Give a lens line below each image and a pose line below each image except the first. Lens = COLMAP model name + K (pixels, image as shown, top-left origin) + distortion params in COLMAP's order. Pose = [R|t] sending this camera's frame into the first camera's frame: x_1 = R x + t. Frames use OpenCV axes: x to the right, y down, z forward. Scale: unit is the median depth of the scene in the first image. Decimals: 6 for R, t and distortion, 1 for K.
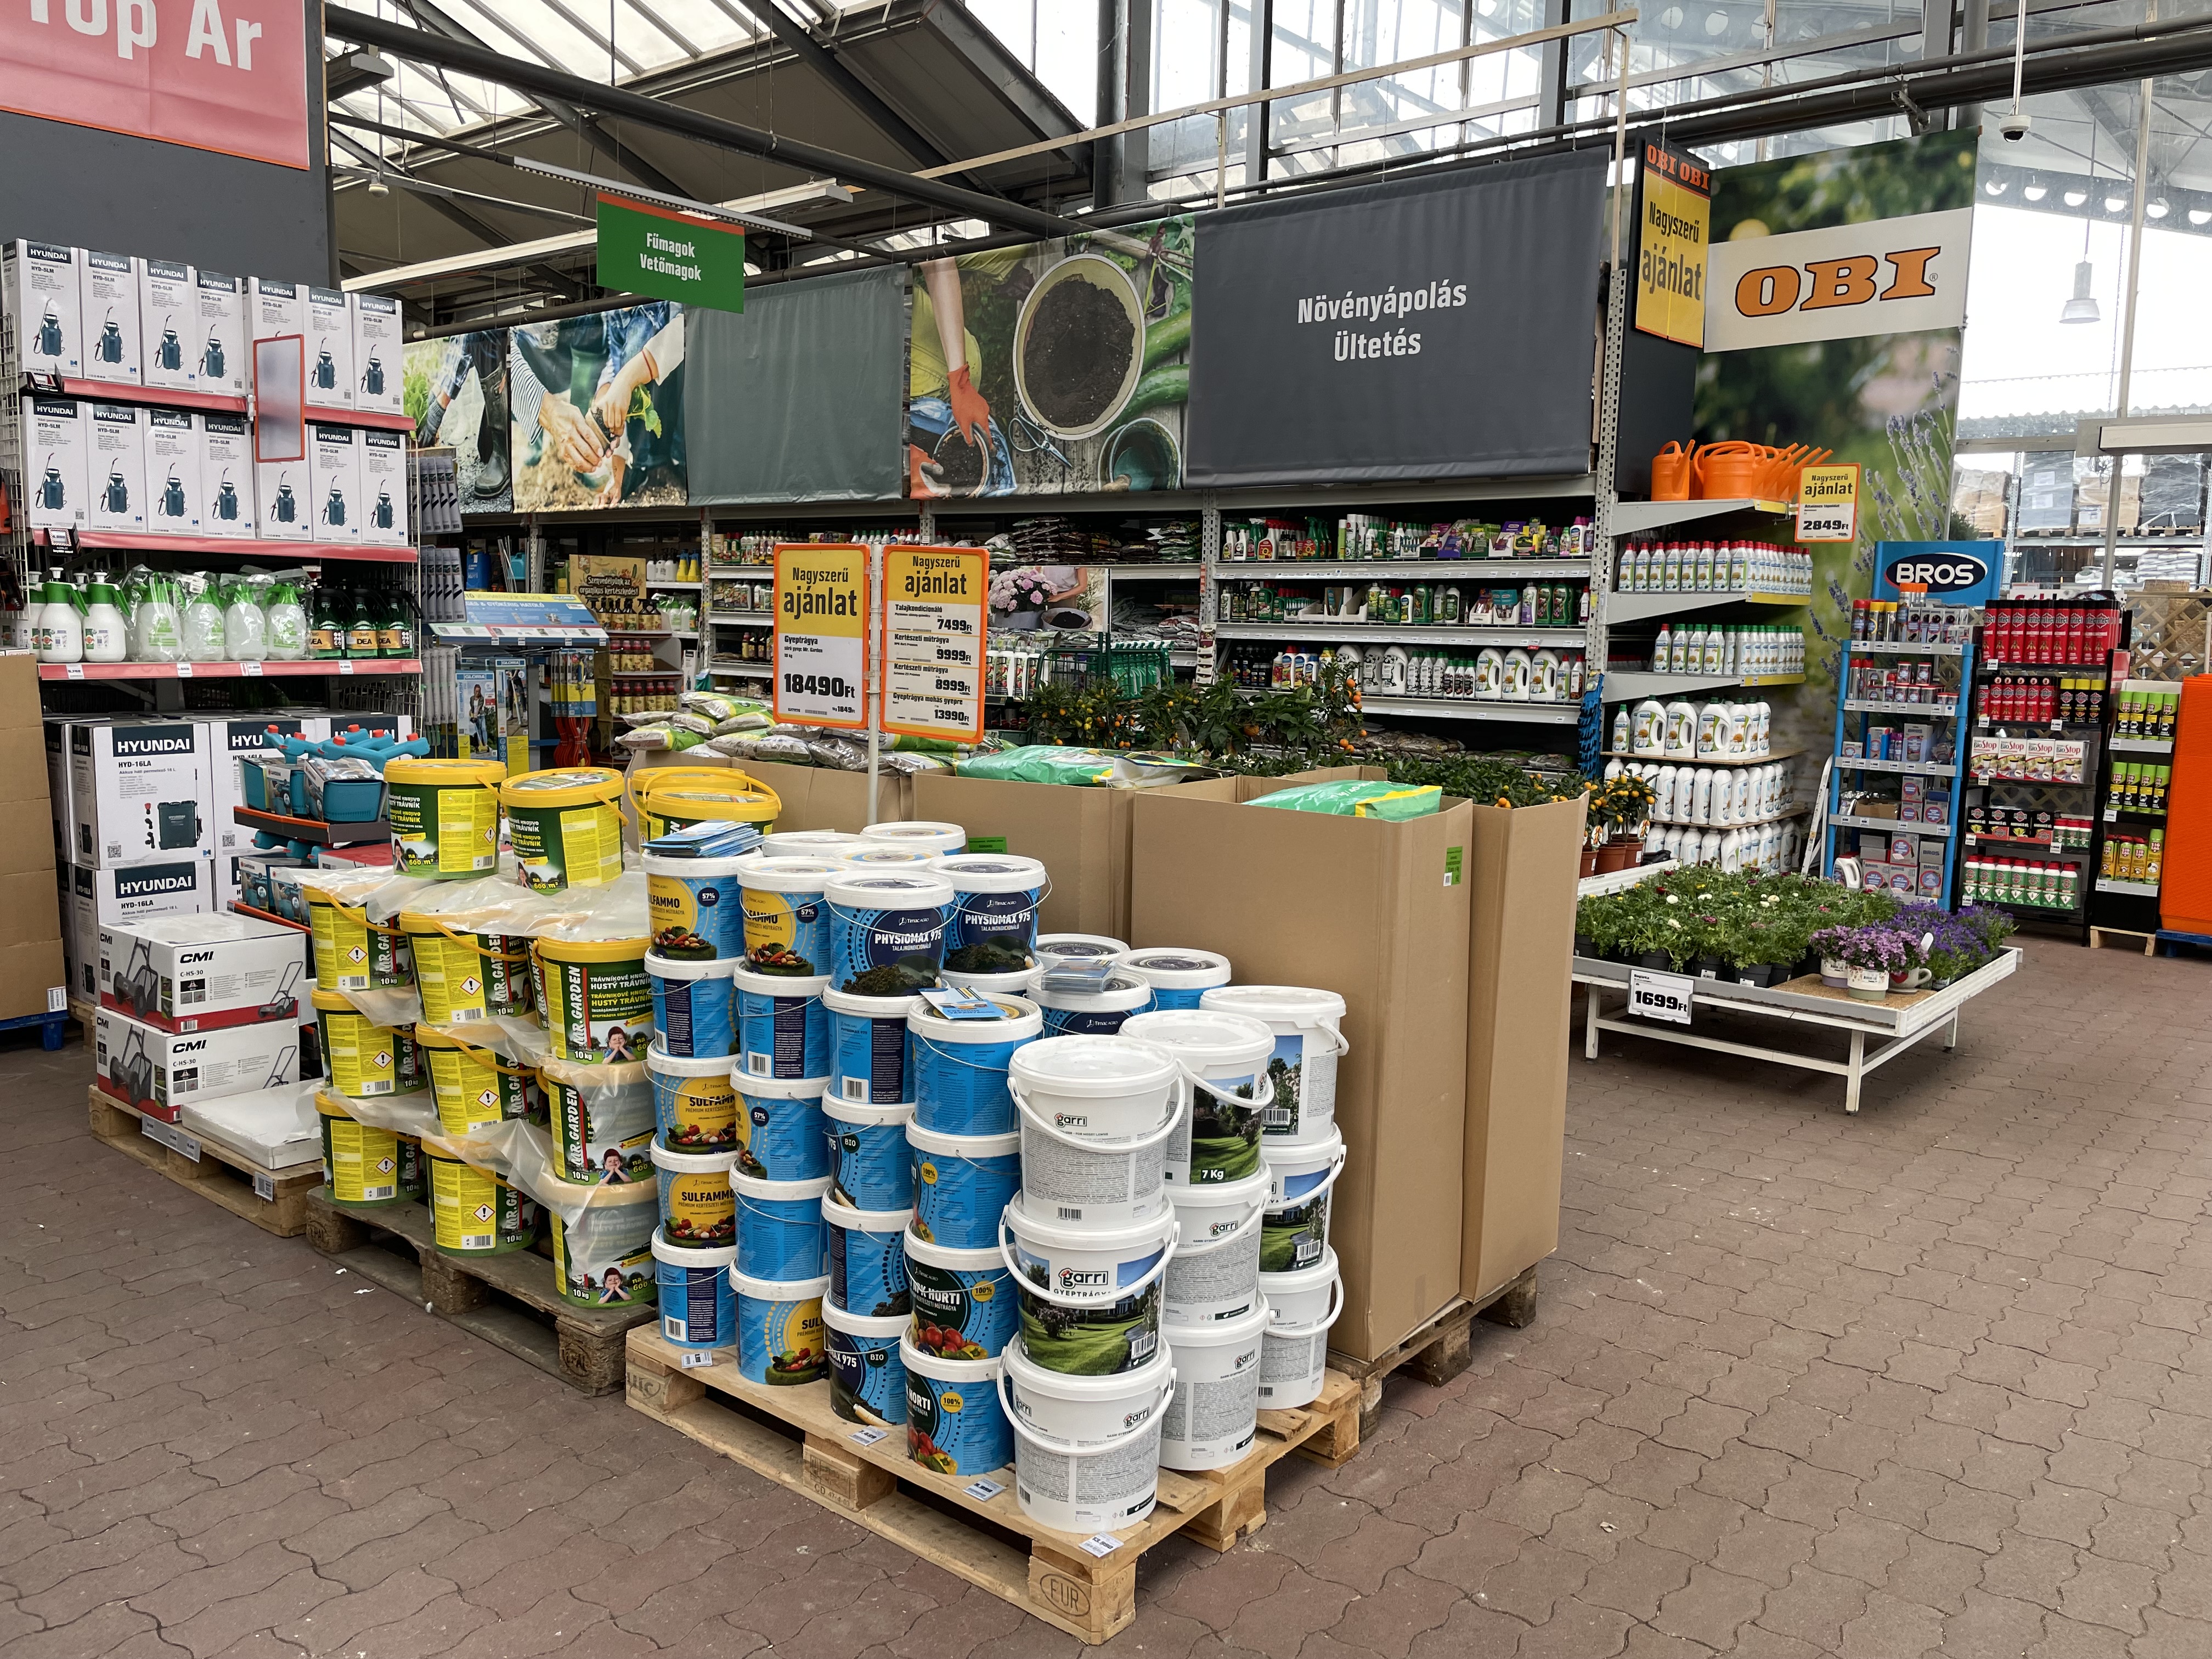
lens RADIAL K [[1680.1, 0, 1107.2], [0, 1680.1, 805.7], [0, 0, 1]] dist [0.119603, -0.172274]
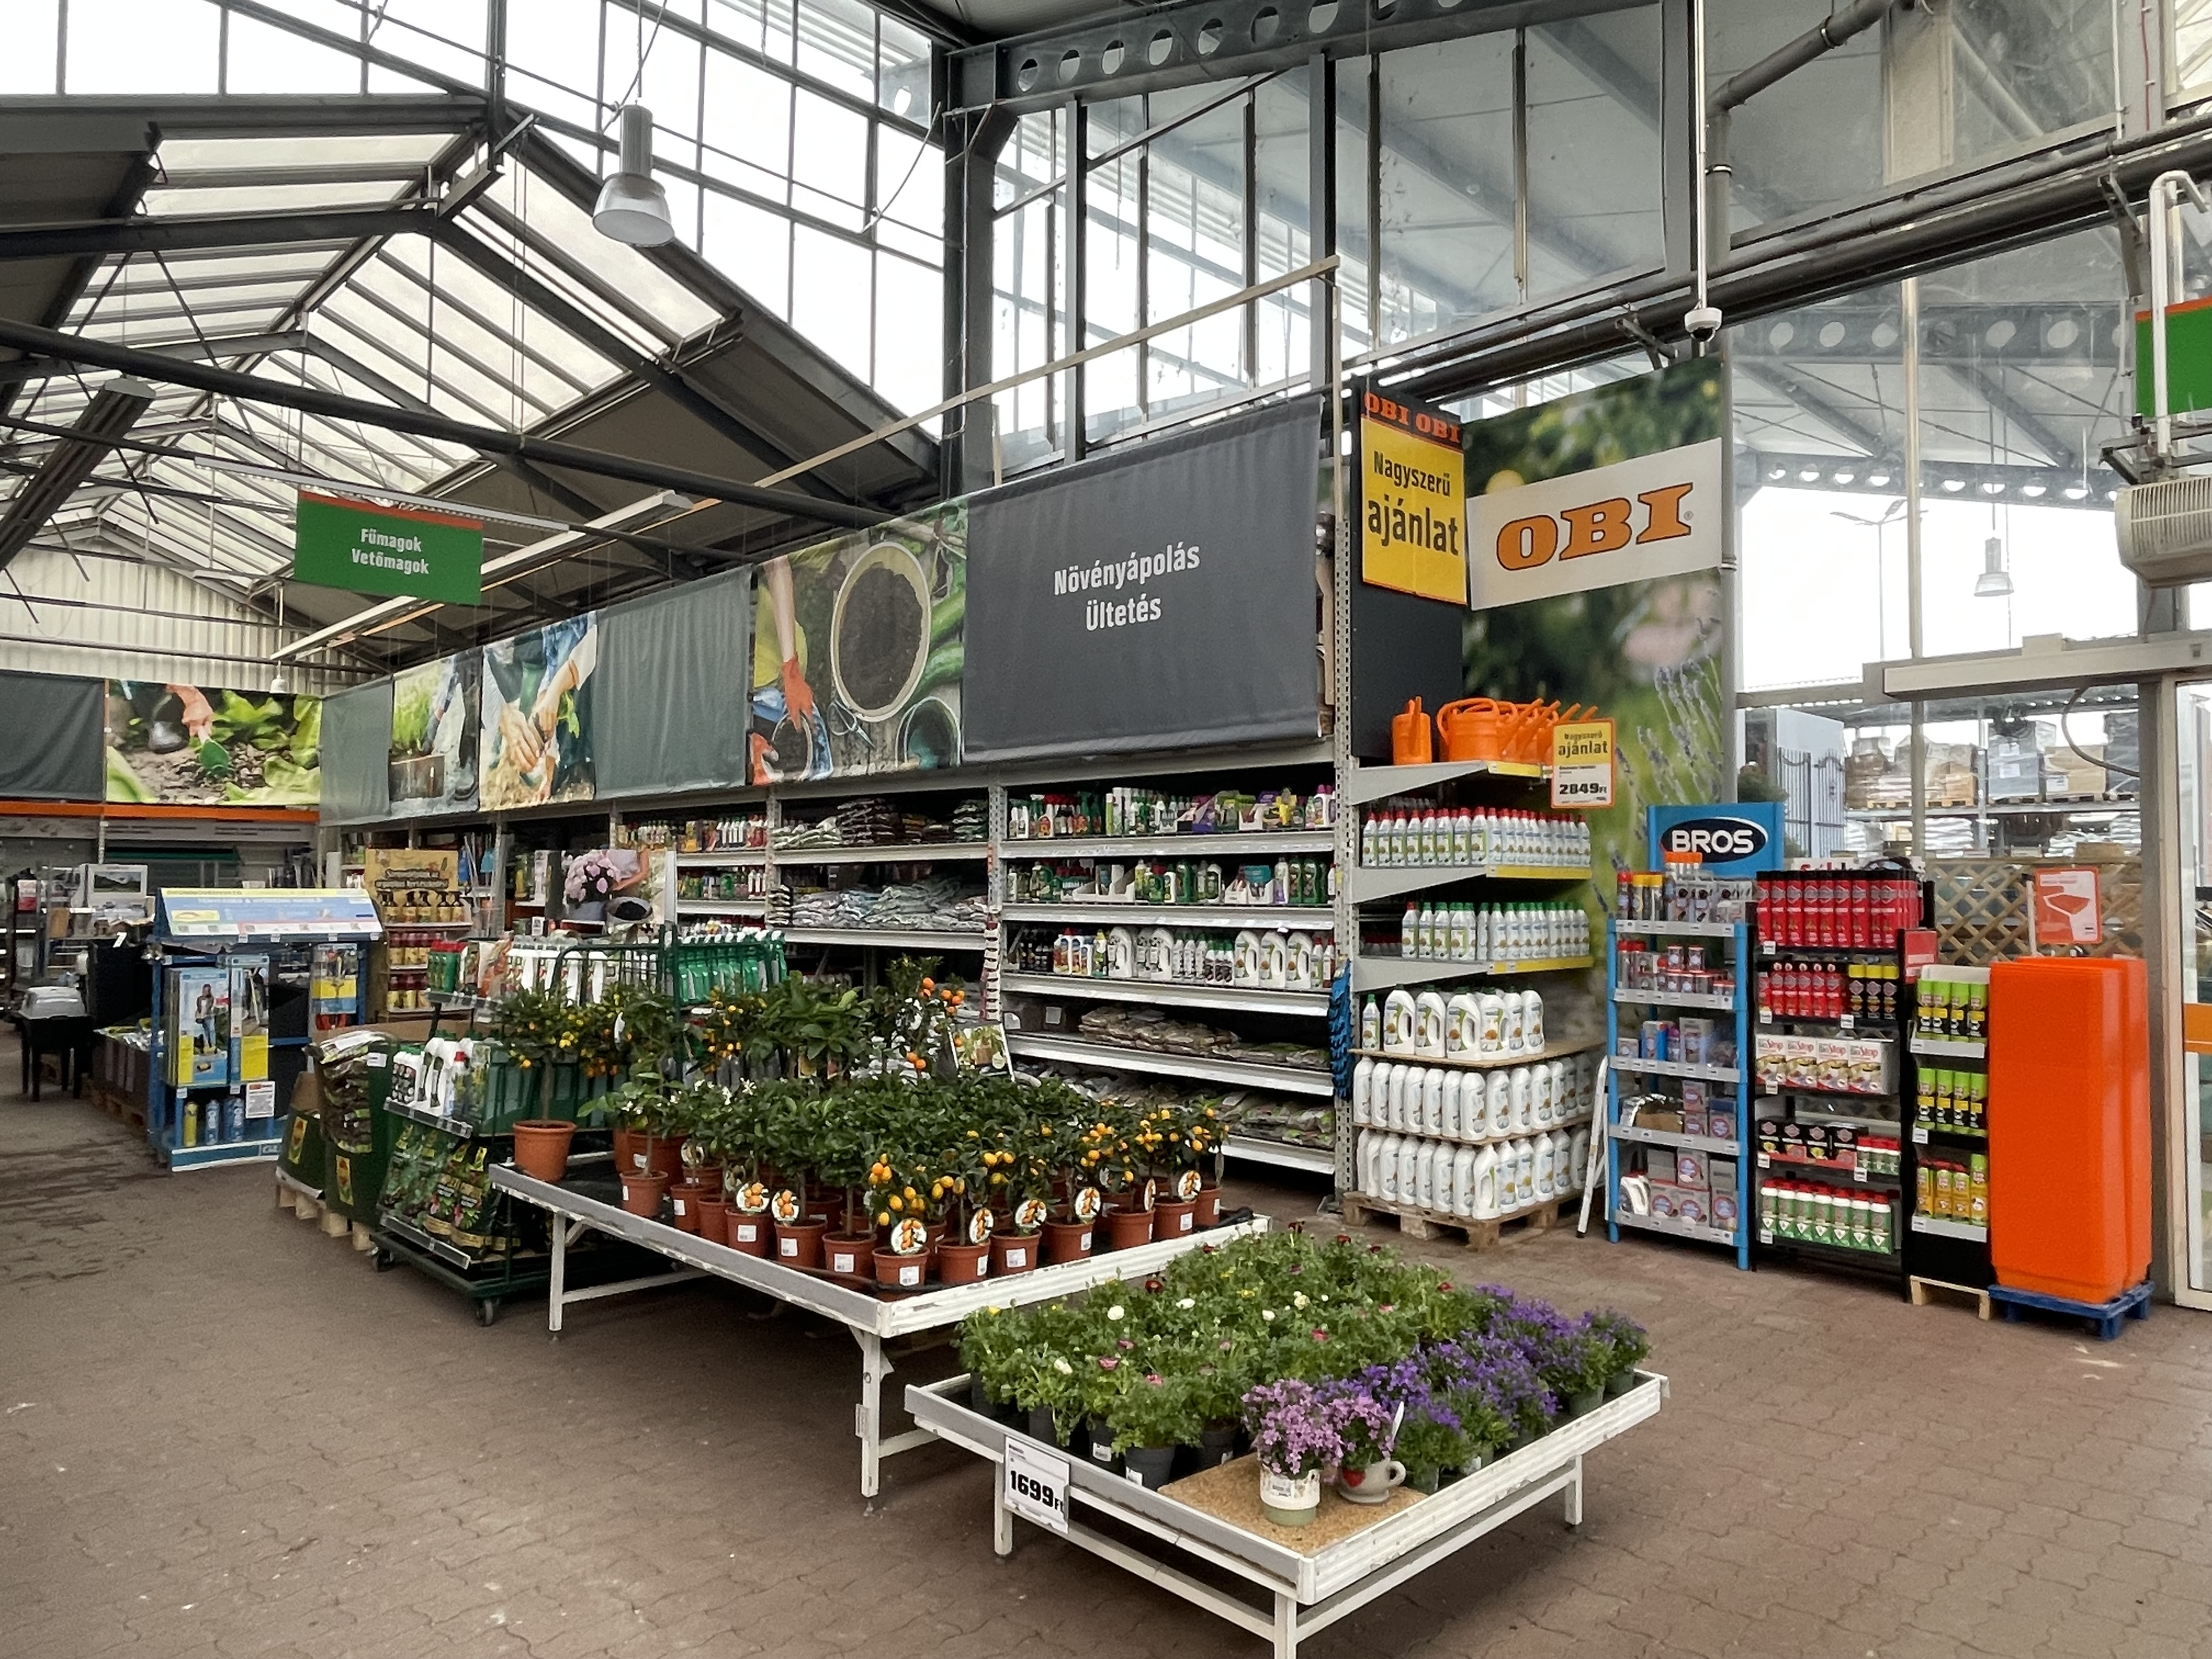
lens RADIAL K [[1439.8, 0, 1106.0], [0, 1439.8, 829.5], [0, 0, 1]] dist [0.007972, -0.023902]
pose [[0.994762, -0.021680, -0.099892, 0.237120], [0.006175, 0.988210, -0.152981, -0.030159], [0.102030, 0.151563, 0.983168, 0.237703]]
